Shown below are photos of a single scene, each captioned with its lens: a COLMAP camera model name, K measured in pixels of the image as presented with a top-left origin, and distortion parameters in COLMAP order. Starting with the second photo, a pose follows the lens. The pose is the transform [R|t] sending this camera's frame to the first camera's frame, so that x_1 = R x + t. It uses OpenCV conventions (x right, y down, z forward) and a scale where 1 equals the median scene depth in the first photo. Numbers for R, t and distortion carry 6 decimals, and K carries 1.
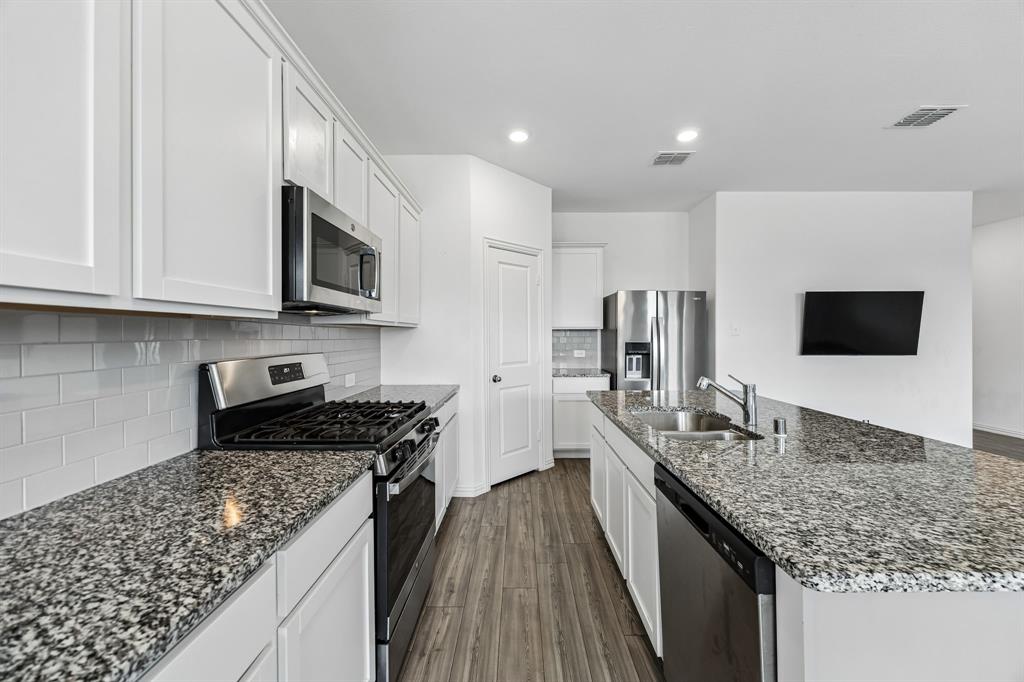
lens RADIAL K [[392.4, 0, 512.6], [0, 392.4, 331.5], [0, 0, 1]] dist [-0.003299, -0.000132]
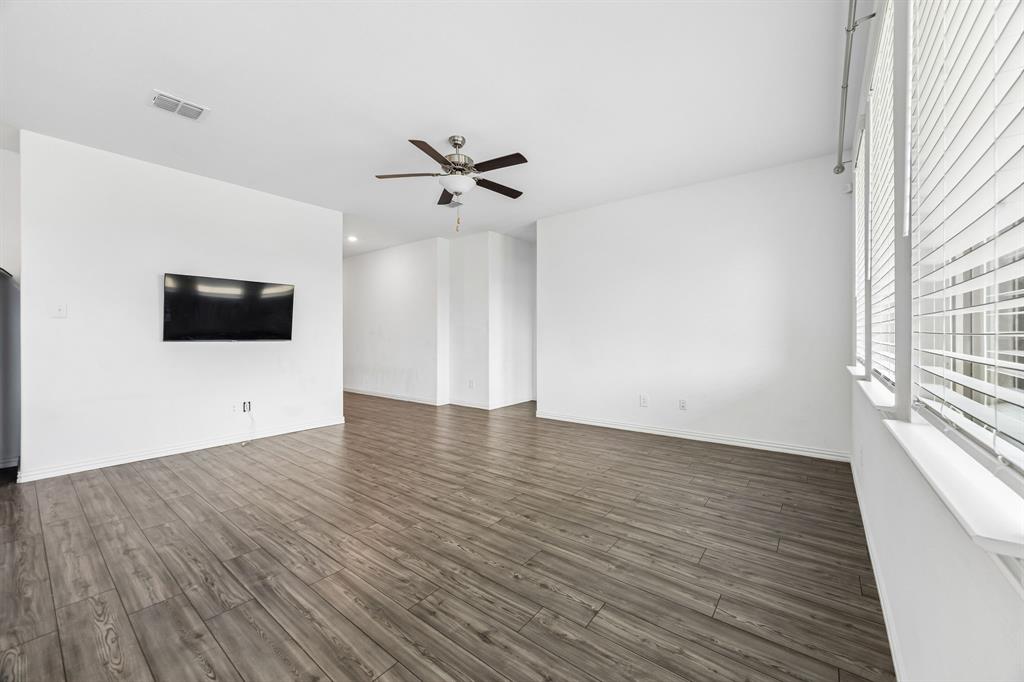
lens RADIAL K [[392.4, 0, 521.2], [0, 392.4, 337.5], [0, 0, 1]] dist [-0.003299, -0.000132]
pose [[0.597081, -0.000230, 0.802181, 0.572392], [-0.011818, 0.999889, 0.009083, 0.039697], [-0.802094, -0.014903, 0.597012, -0.290158]]
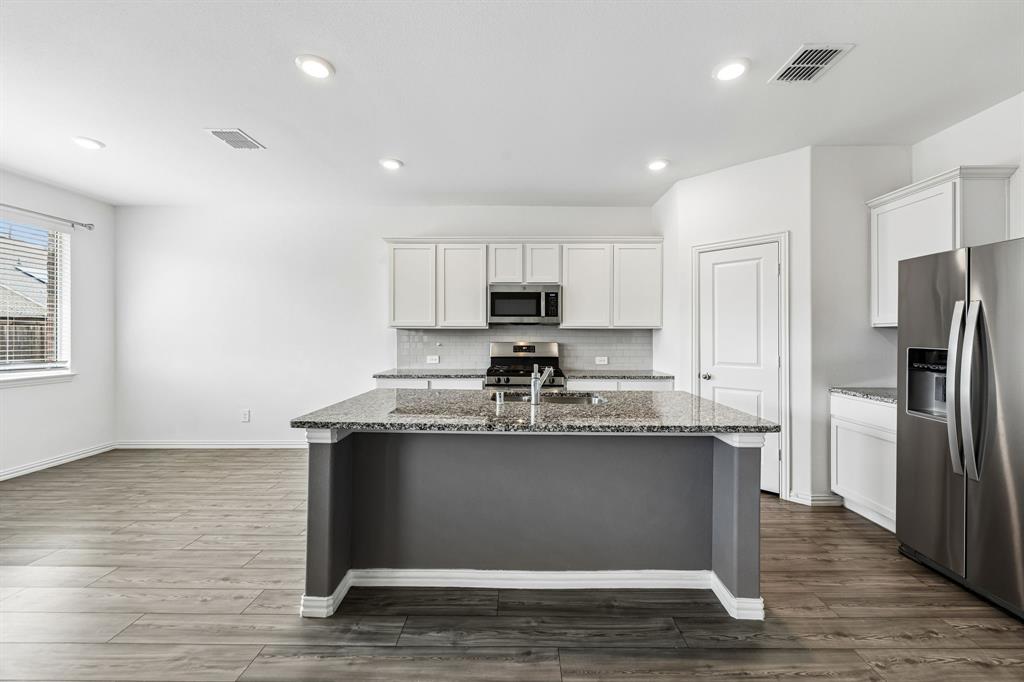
lens RADIAL K [[392.4, 0, 519.4], [0, 392.4, 335.1], [0, 0, 1]] dist [-0.003299, -0.000132]
pose [[0.007838, 0.004825, -0.999958, 0.987019], [0.007860, 0.999957, 0.004887, 0.001789], [0.999938, -0.007898, 0.007800, 0.483742]]
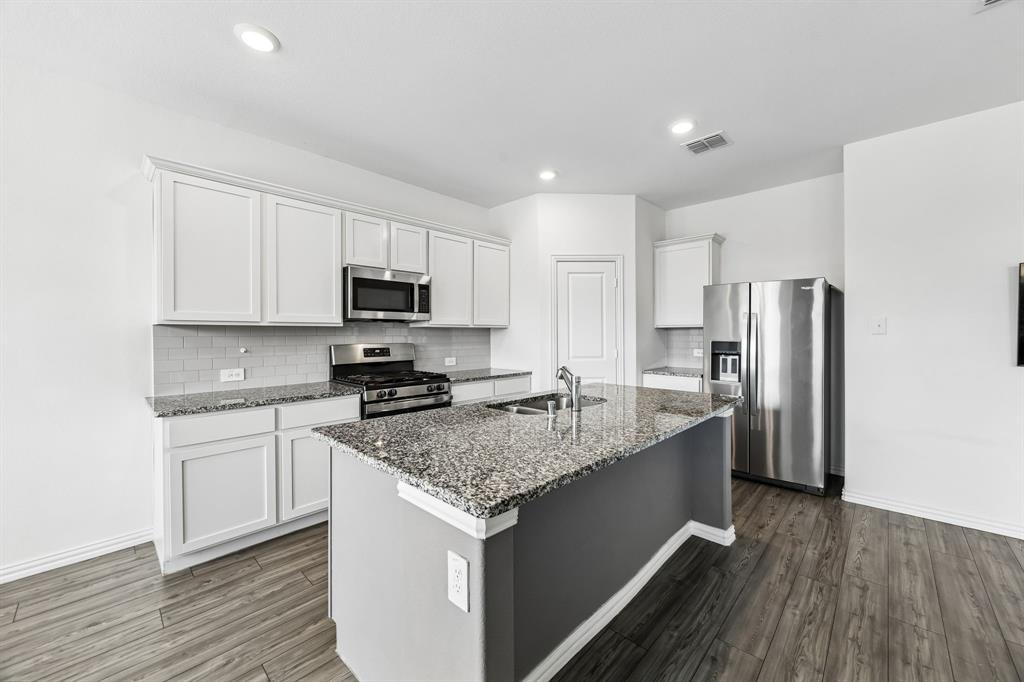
lens RADIAL K [[392.4, 0, 515.2], [0, 392.4, 335.2], [0, 0, 1]] dist [-0.003299, -0.000132]
pose [[0.735437, 0.004587, -0.677578, 0.657447], [0.006494, 0.999883, 0.013817, -0.002705], [0.677562, -0.014562, 0.735321, 0.004475]]
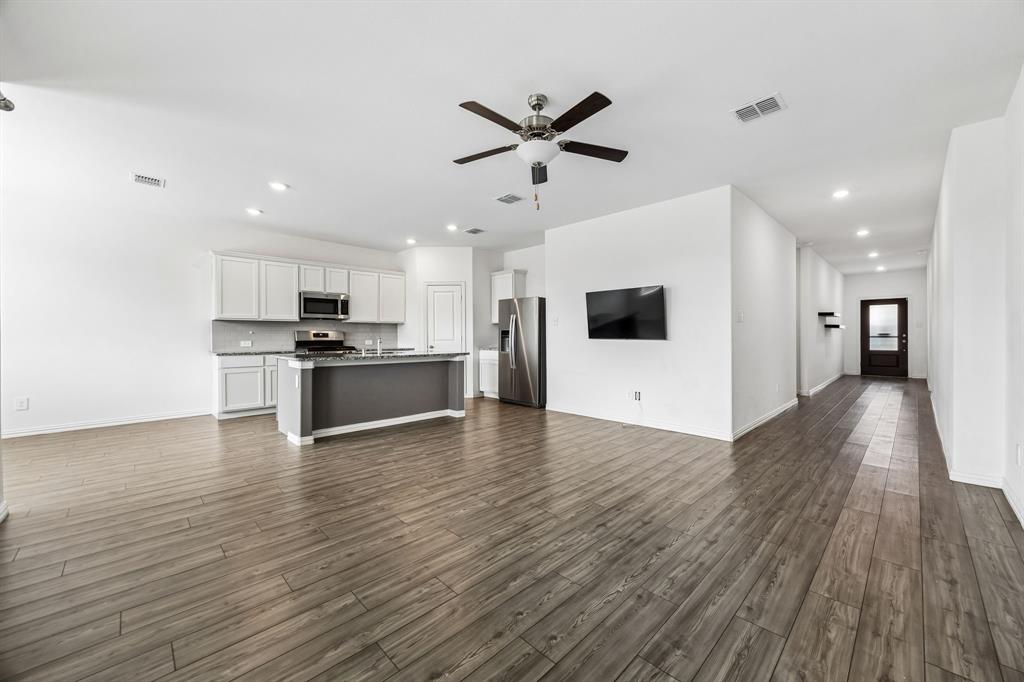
lens RADIAL K [[392.4, 0, 514.9], [0, 392.4, 337.5], [0, 0, 1]] dist [-0.003299, -0.000132]
pose [[0.709815, 0.007864, -0.704344, 1.757705], [0.005248, 0.999851, 0.016452, 0.036809], [0.704368, -0.015375, 0.709668, -0.192255]]
